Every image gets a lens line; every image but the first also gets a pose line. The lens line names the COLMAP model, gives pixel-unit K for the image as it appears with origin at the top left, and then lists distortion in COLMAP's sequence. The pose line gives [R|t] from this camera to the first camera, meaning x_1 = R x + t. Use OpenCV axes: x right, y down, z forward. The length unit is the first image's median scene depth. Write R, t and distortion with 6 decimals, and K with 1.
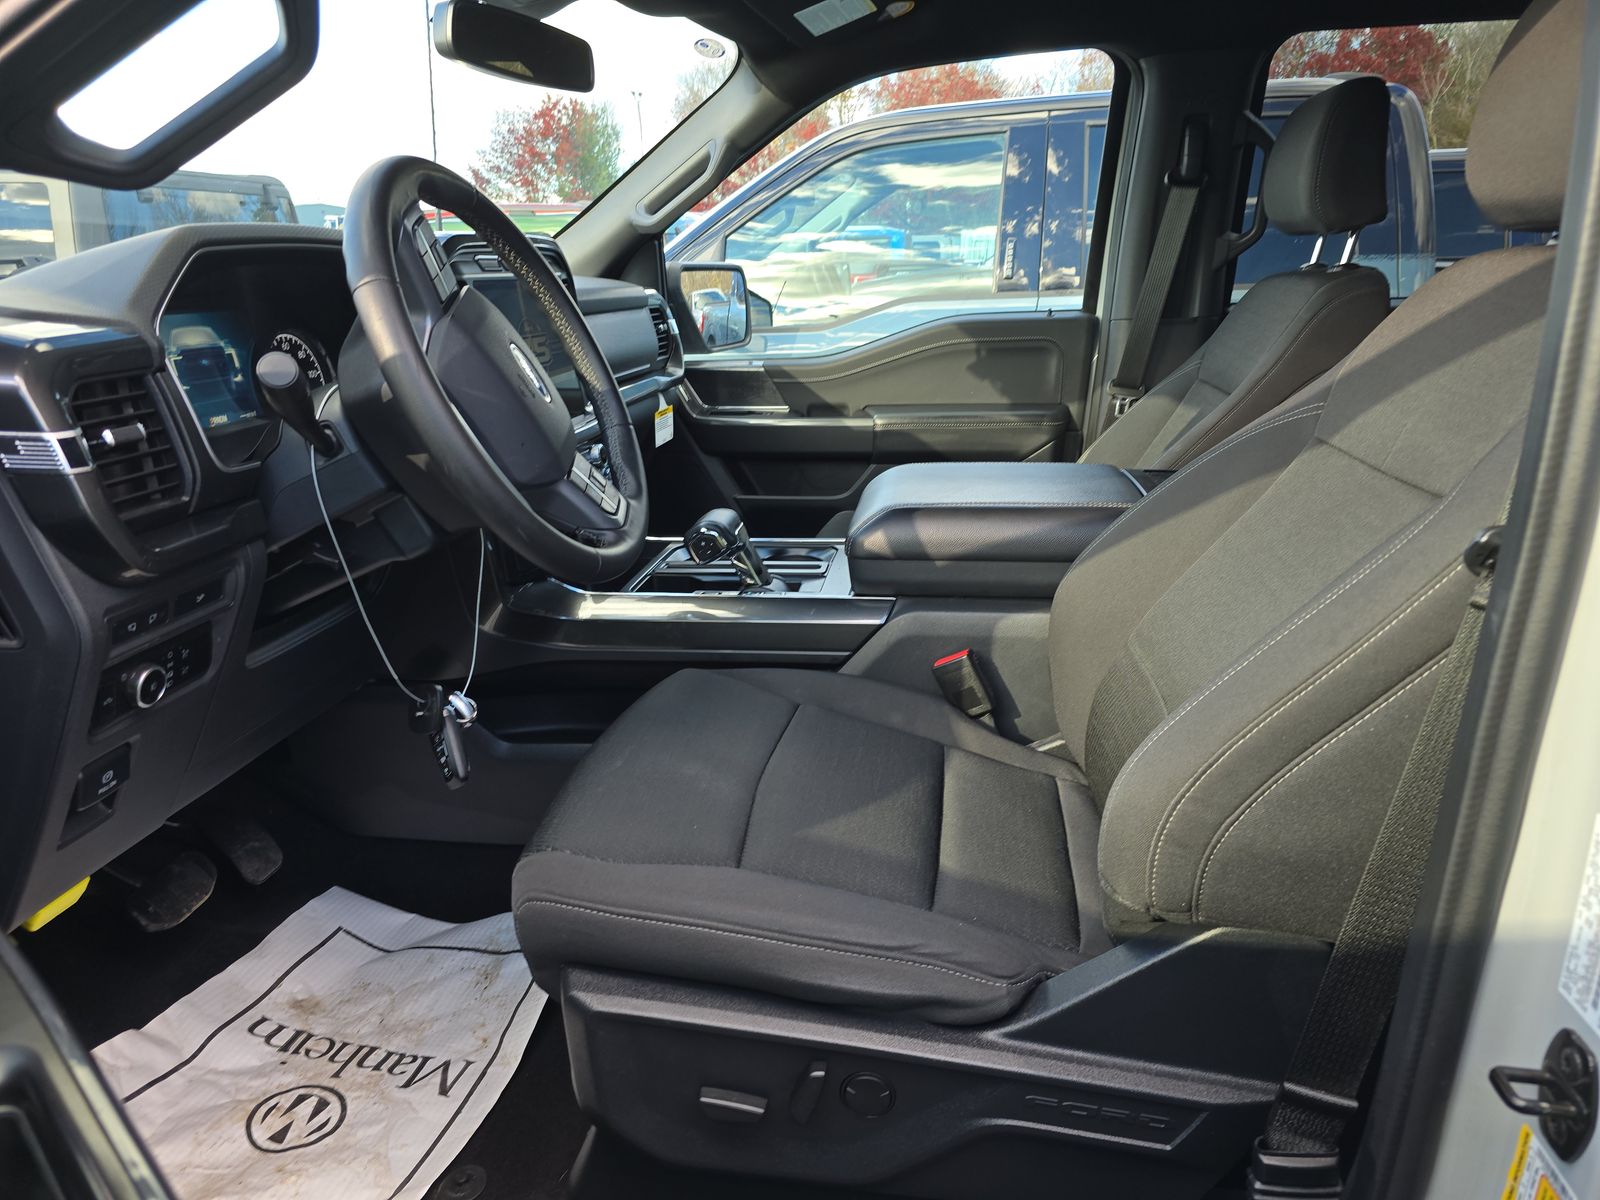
lens RADIAL K [[1088.5, 0, 800.0], [0, 1088.5, 600.0], [0, 0, 1]] dist [-0.003134, -0.003356]
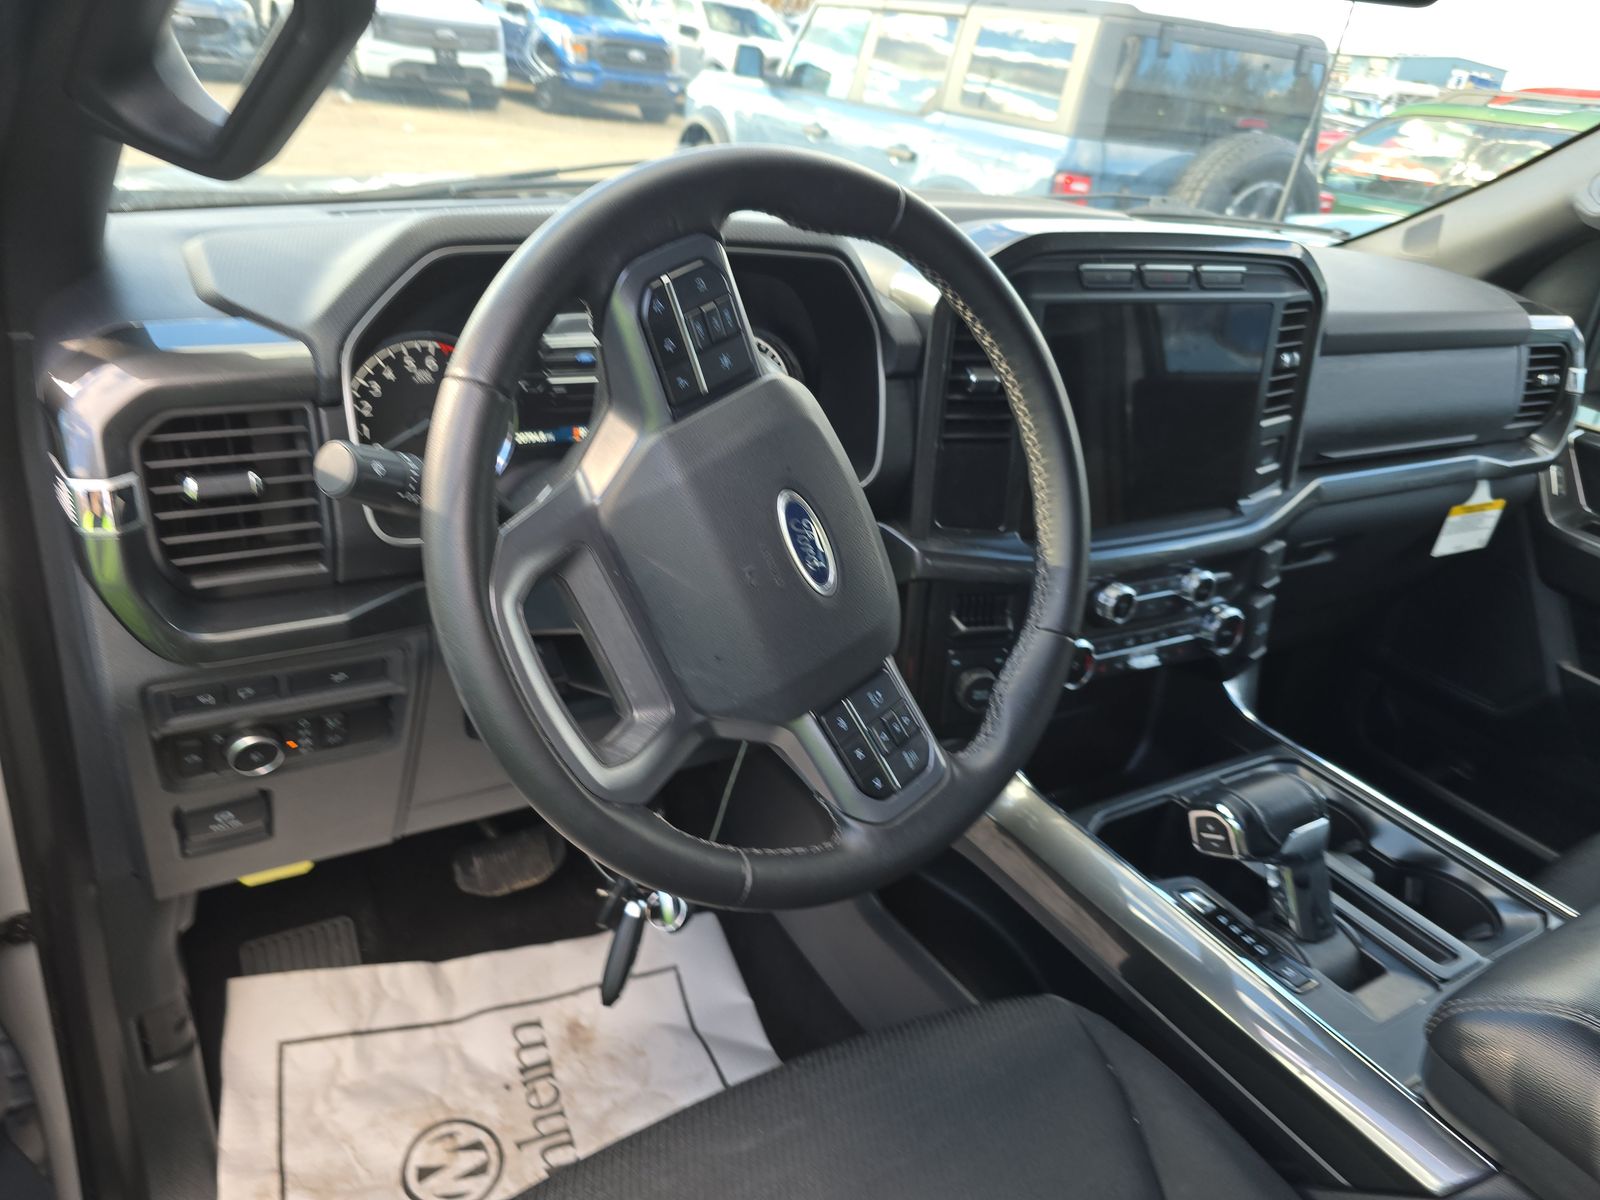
lens RADIAL K [[1088.5, 0, 800.0], [0, 1088.5, 600.0], [0, 0, 1]] dist [-0.003134, -0.003356]
pose [[0.630876, 0.419110, -0.652949, 0.111028], [-0.339162, 0.905859, 0.253749, -0.264421], [0.697829, 0.061371, 0.713631, 0.474296]]
